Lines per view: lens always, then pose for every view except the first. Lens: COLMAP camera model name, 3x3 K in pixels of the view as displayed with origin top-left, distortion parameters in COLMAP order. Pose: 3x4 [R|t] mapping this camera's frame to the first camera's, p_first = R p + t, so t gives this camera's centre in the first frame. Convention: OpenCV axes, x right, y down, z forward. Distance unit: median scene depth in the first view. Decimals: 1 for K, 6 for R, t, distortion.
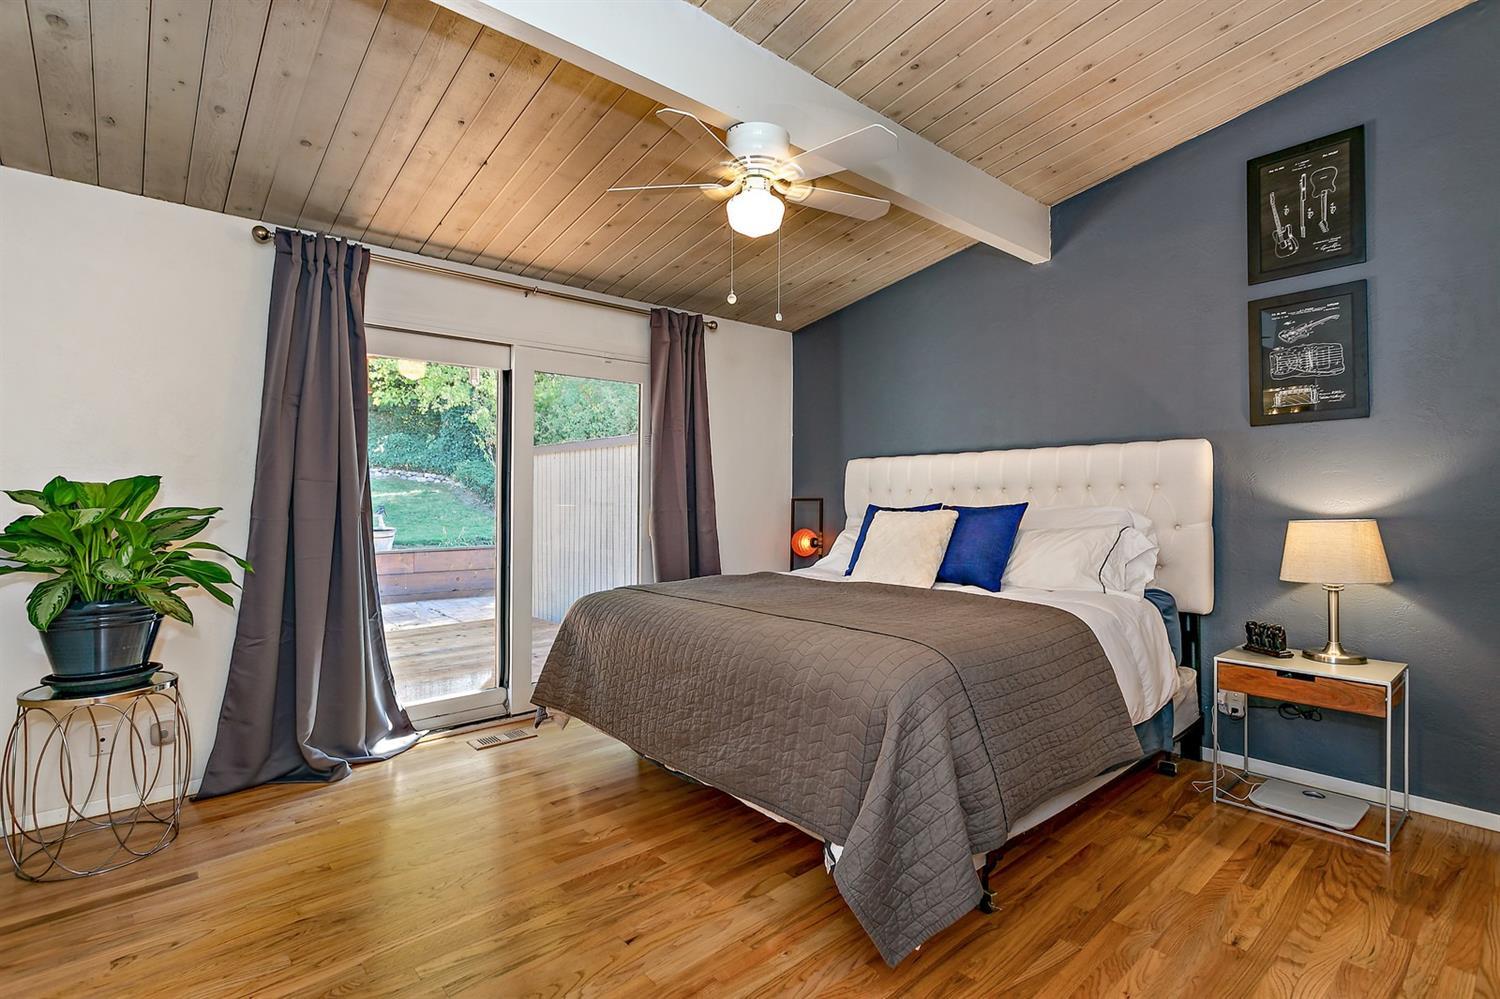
lens RADIAL K [[701.5, 0, 752.0], [0, 701.5, 493.3], [0, 0, 1]] dist [0.002127, 0.000487]
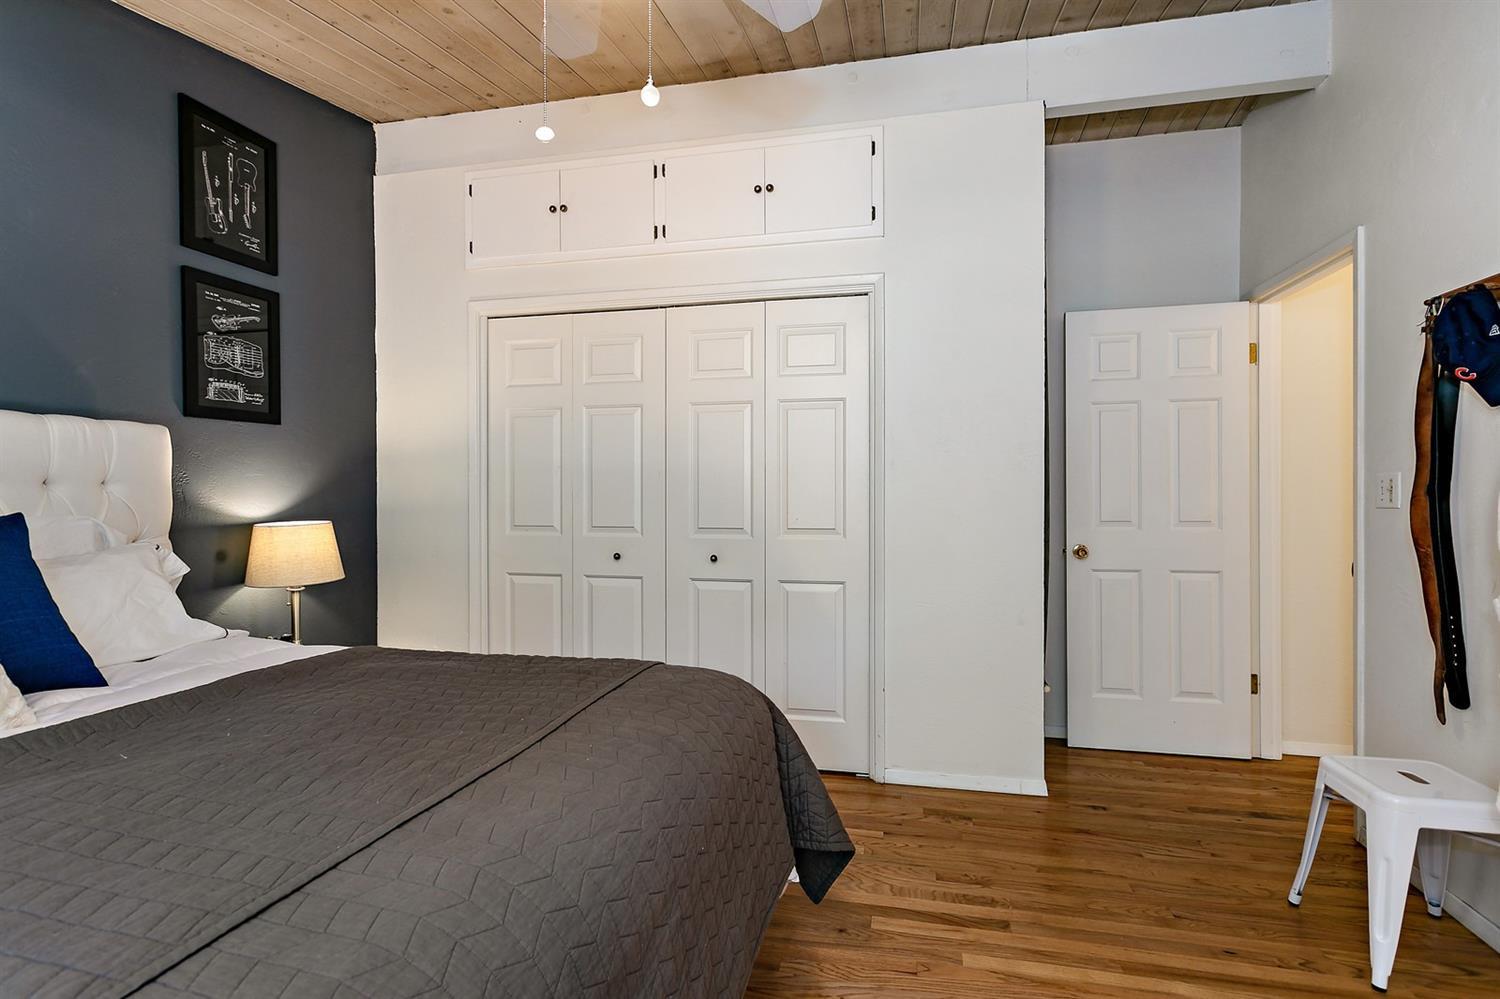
lens RADIAL K [[715.5, 0, 771.0], [0, 715.5, 495.4], [0, 0, 1]] dist [-0.014806, 0.000346]
pose [[-0.594833, 0.000550, 0.803849, -0.388573], [-0.002263, 0.999995, -0.002358, -0.002345], [-0.803846, -0.003222, -0.594829, 0.981512]]
